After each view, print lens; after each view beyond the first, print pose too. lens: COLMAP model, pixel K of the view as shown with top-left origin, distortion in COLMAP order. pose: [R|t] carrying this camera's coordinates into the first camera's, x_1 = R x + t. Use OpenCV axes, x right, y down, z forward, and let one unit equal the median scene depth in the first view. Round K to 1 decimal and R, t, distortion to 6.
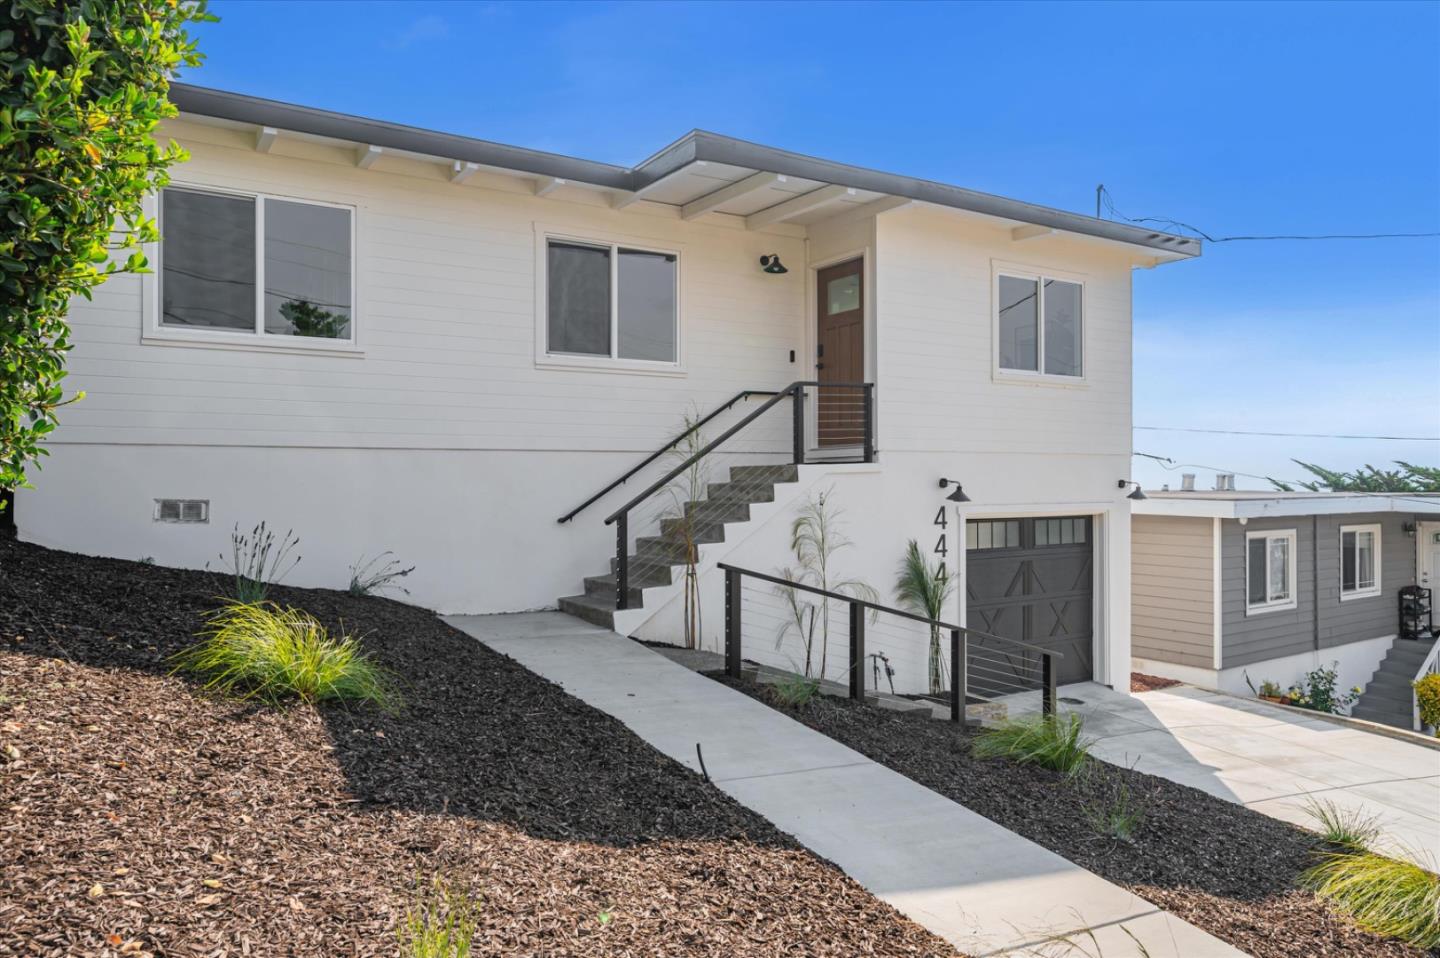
lens RADIAL K [[968.4, 0, 720.7], [0, 968.4, 477.9], [0, 0, 1]] dist [0.005370, -0.005922]
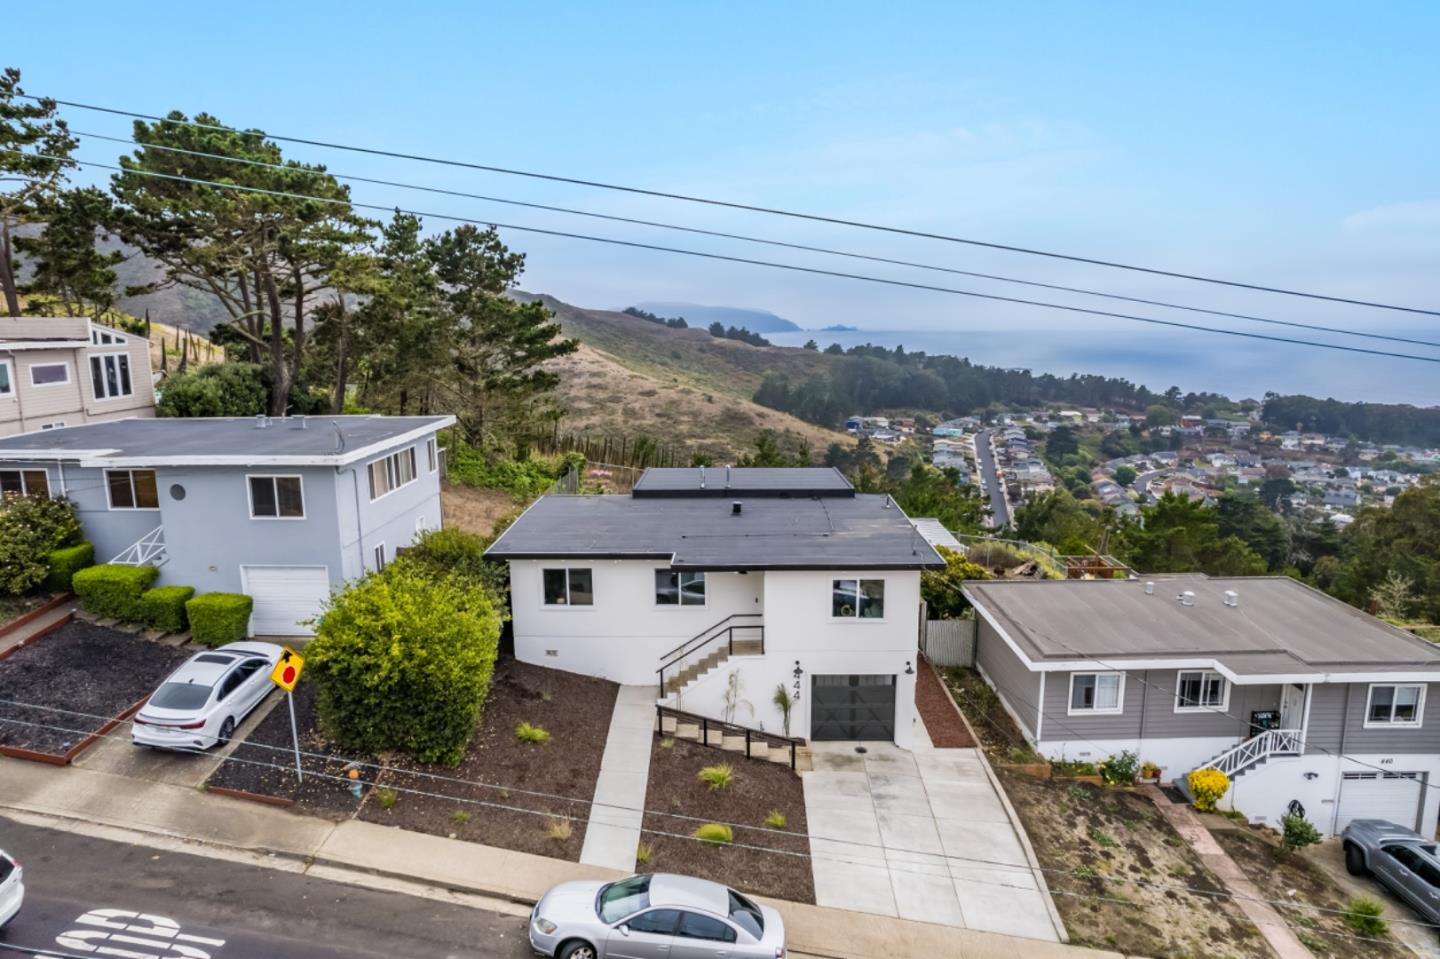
lens RADIAL K [[878.1, 0, 723.6], [0, 878.1, 489.0], [0, 0, 1]] dist [-0.046003, -0.000526]
pose [[0.841886, 0.095324, -0.531170, 1.557391], [0.001399, 0.983887, 0.178785, -1.072927], [0.539654, -0.151260, 0.828187, -1.200126]]
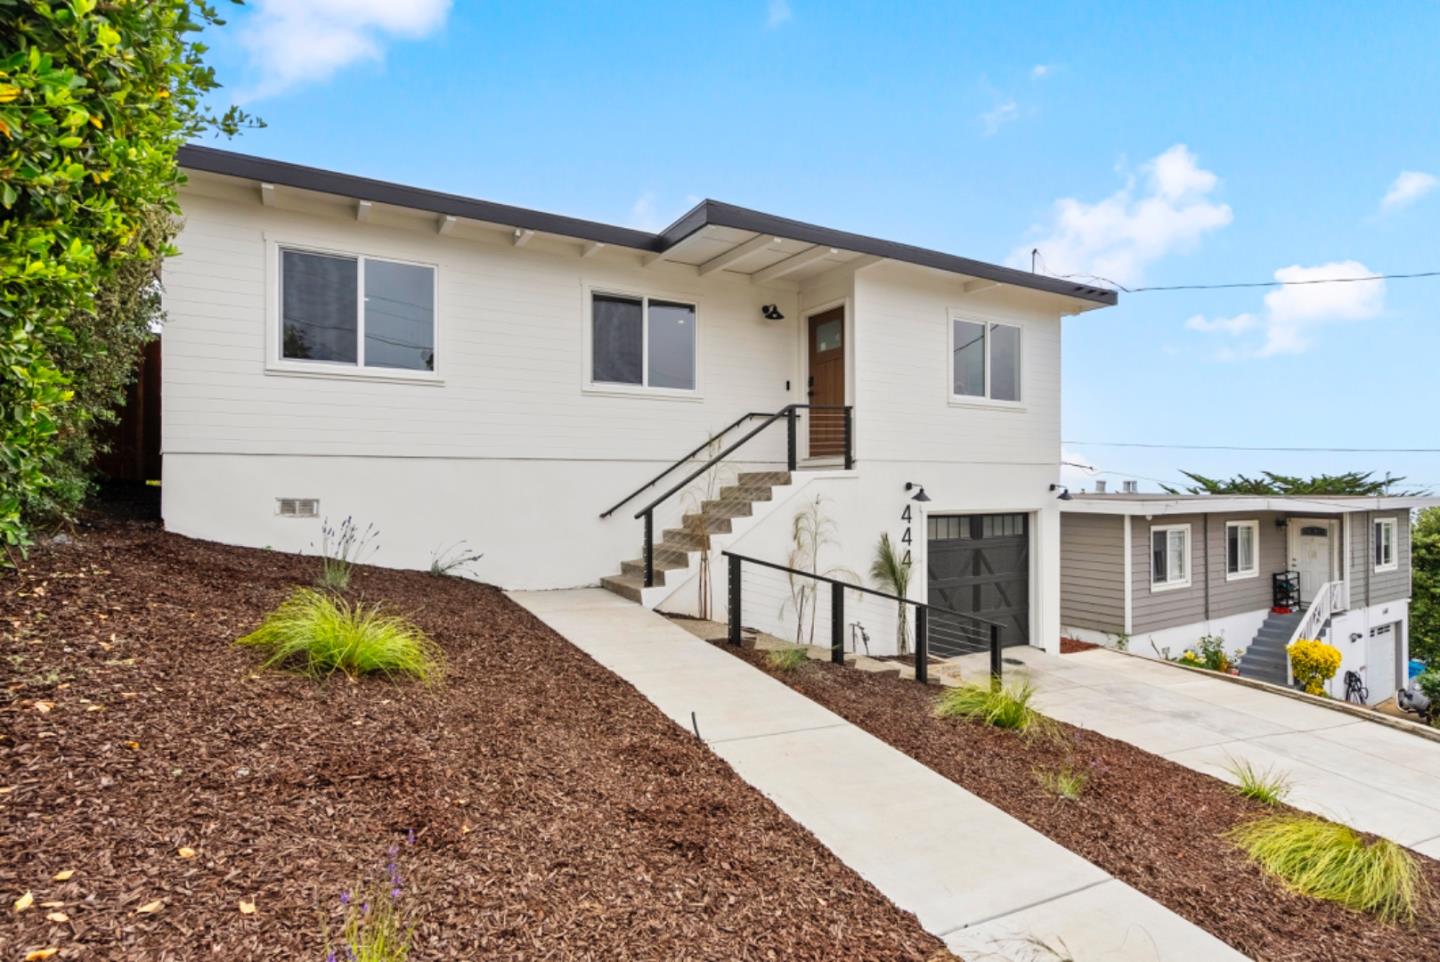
lens RADIAL K [[722.4, 0, 714.8], [0, 722.4, 480.7], [0, 0, 1]] dist [0.002887, 0.003929]
pose [[0.999369, 0.001123, -0.035509, 0.016295], [-0.001259, 0.999992, -0.003809, 0.002417], [0.035504, 0.003851, 0.999362, 0.074452]]
